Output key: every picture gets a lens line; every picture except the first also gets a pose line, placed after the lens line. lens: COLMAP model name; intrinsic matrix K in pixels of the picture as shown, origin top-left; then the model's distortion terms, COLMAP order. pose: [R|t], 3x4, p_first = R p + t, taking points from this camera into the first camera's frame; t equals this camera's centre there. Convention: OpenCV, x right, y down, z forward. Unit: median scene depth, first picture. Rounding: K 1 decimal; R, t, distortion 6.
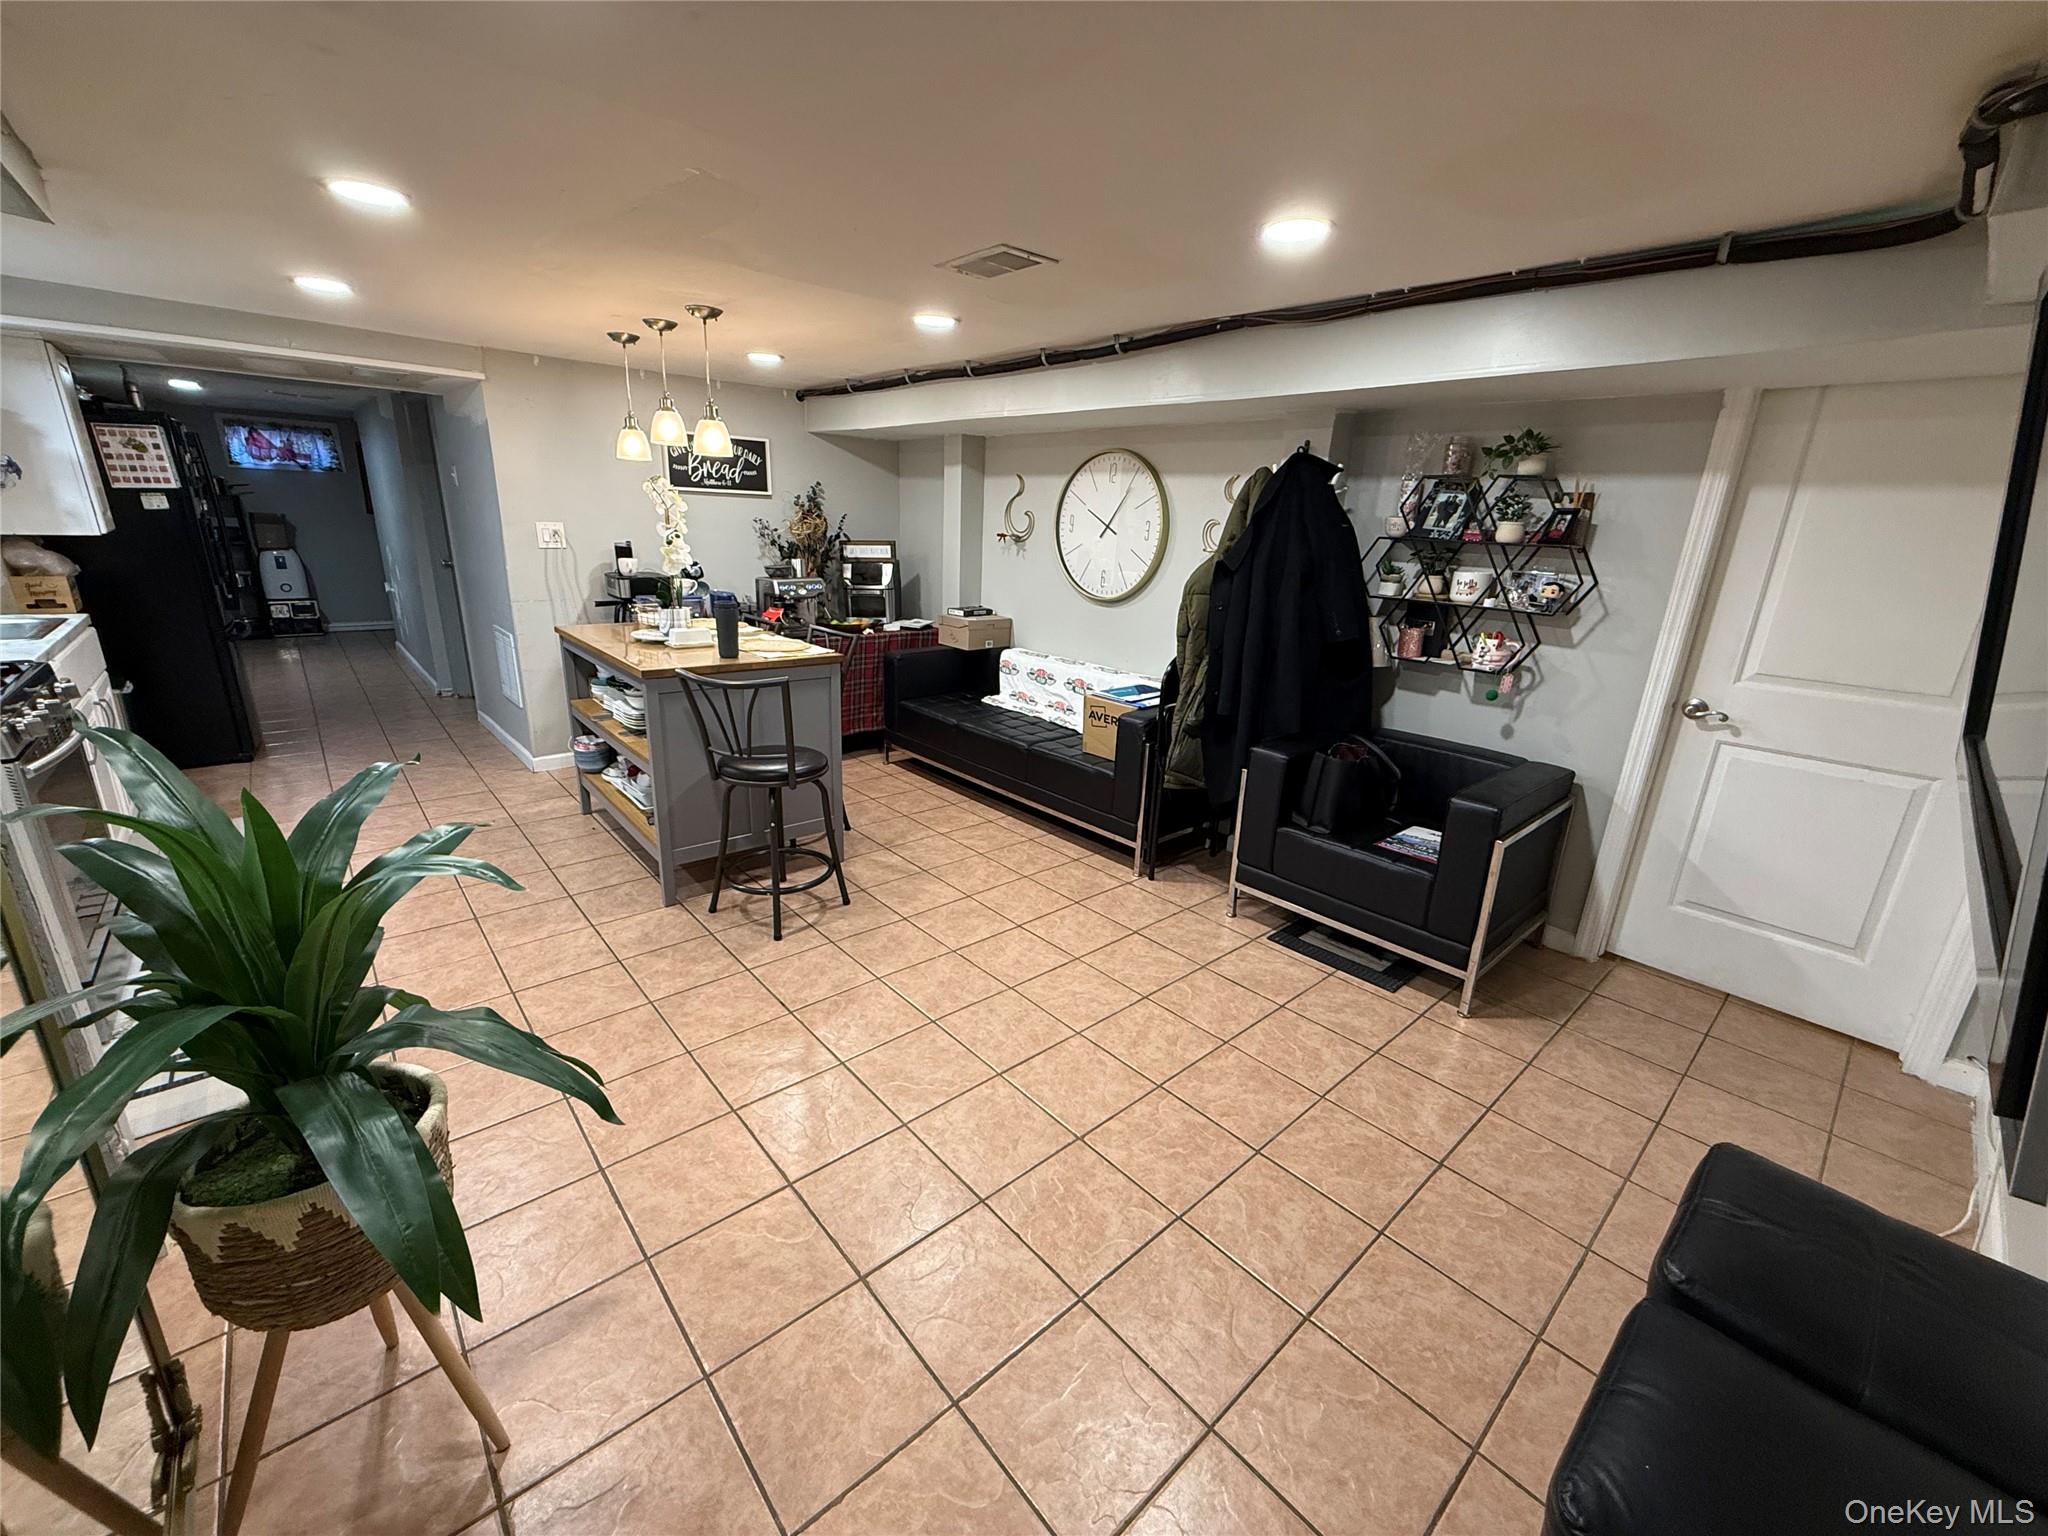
lens RADIAL K [[815.3, 0, 1017.7], [0, 815.3, 772.5], [0, 0, 1]] dist [0.000392, -0.000646]
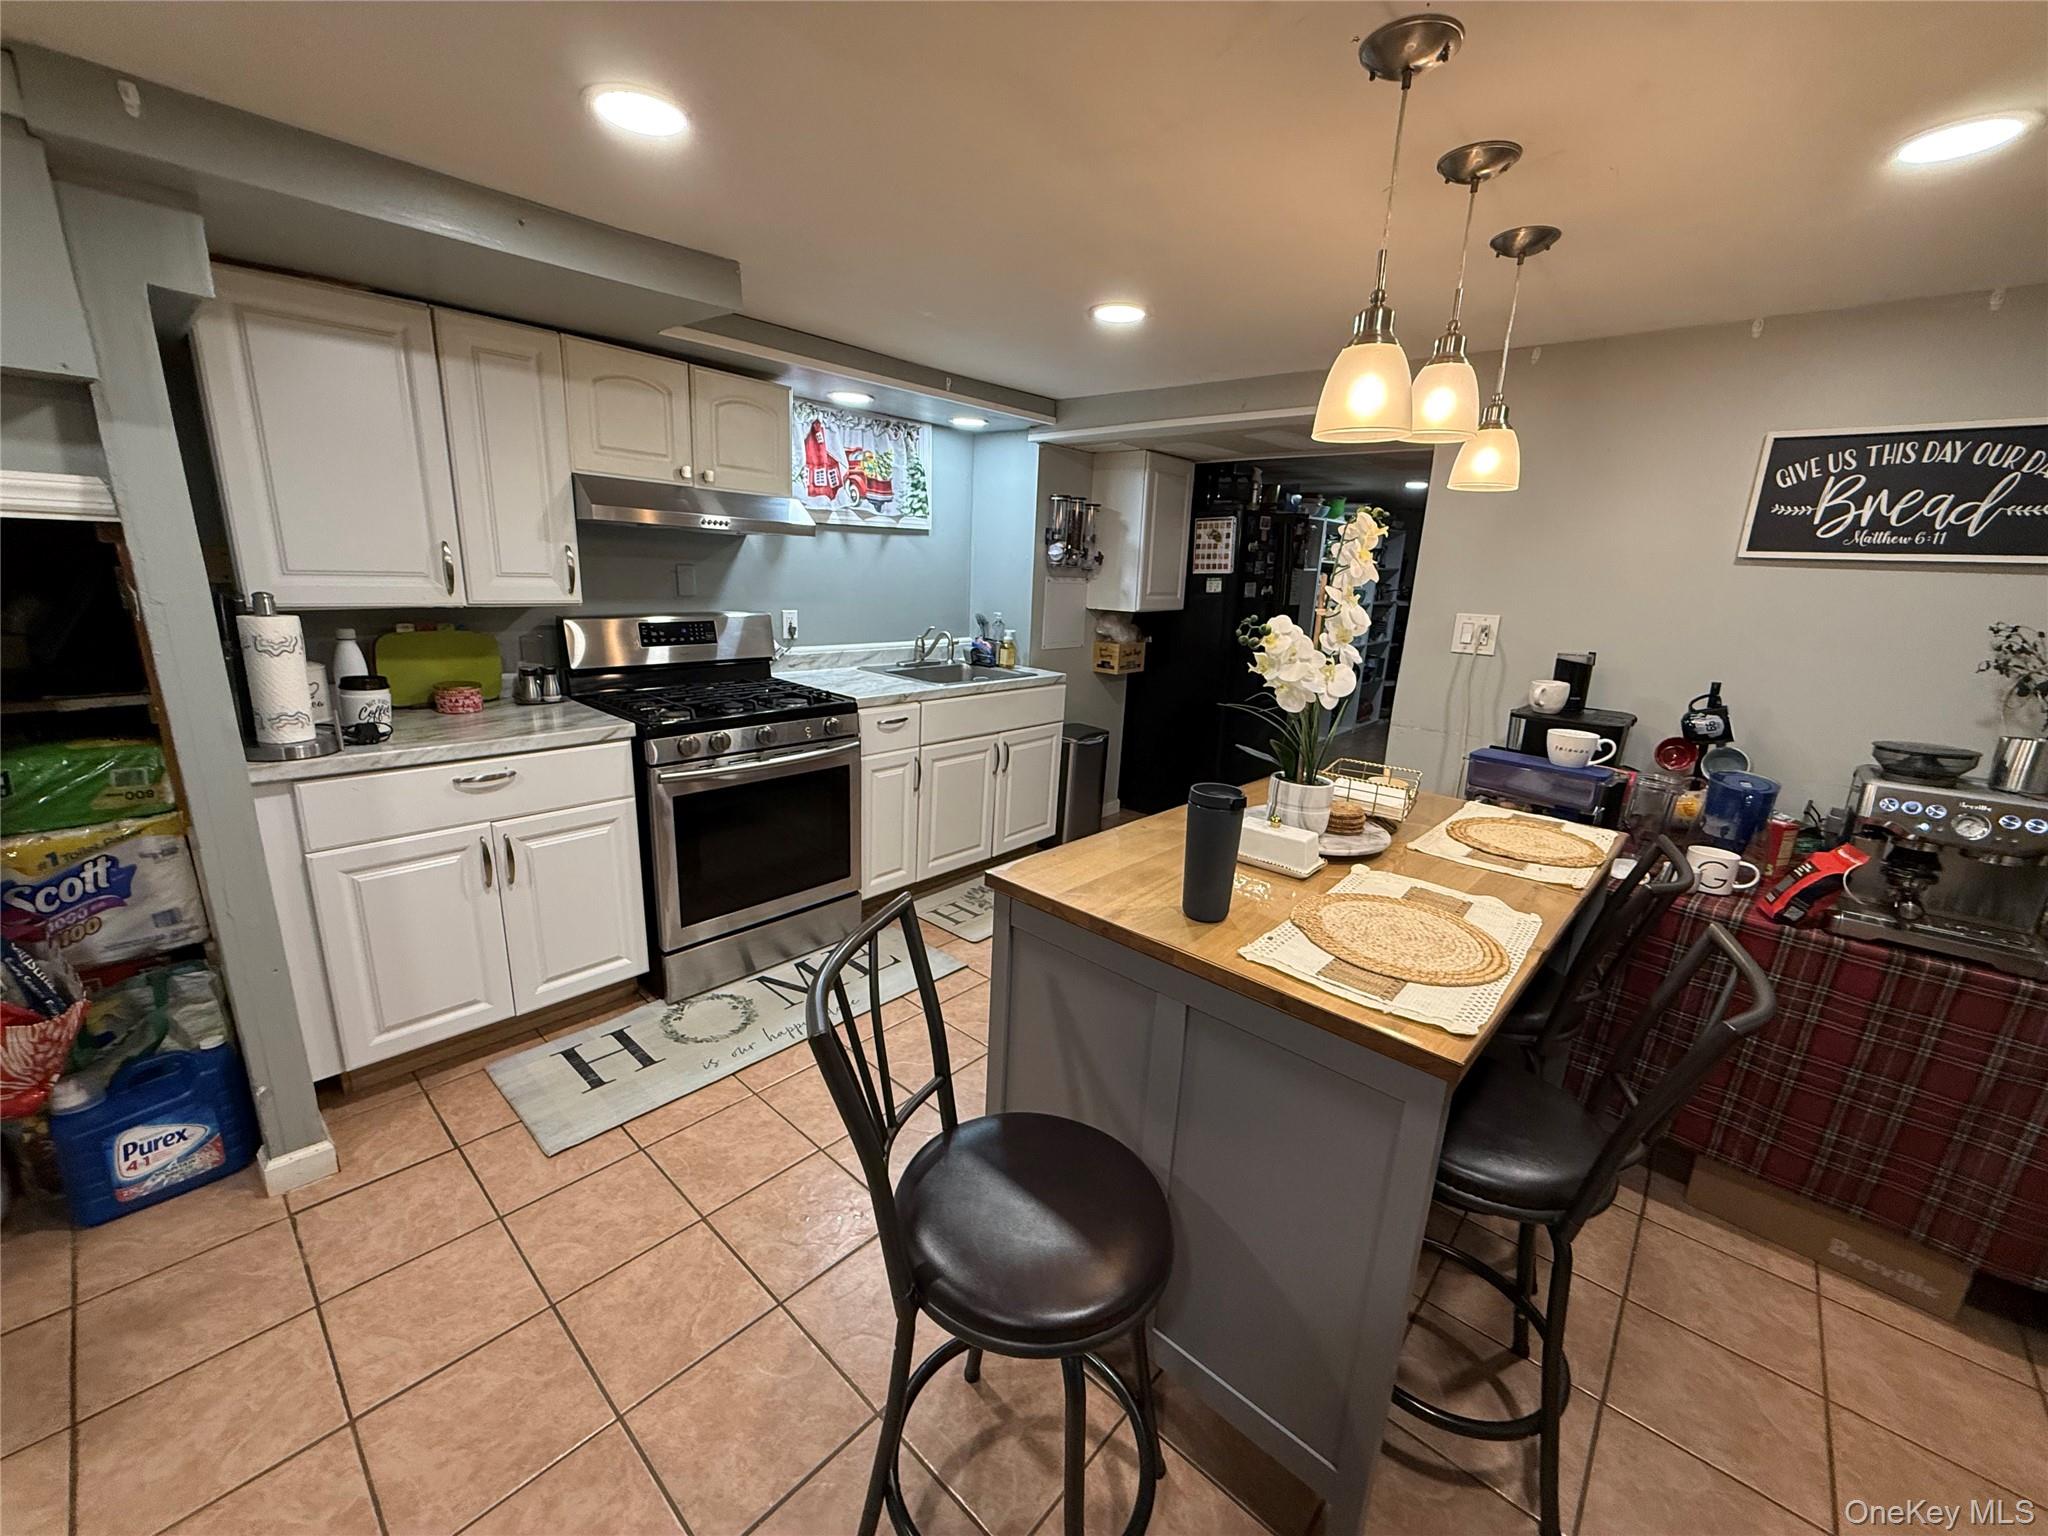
lens RADIAL K [[815.3, 0, 1017.7], [0, 815.3, 772.5], [0, 0, 1]] dist [0.000392, -0.000646]
pose [[0.115704, 0.211085, -0.970595, 0.017819], [-0.330579, 0.929636, 0.162770, -0.192205], [0.936659, 0.302025, 0.177343, 0.639675]]
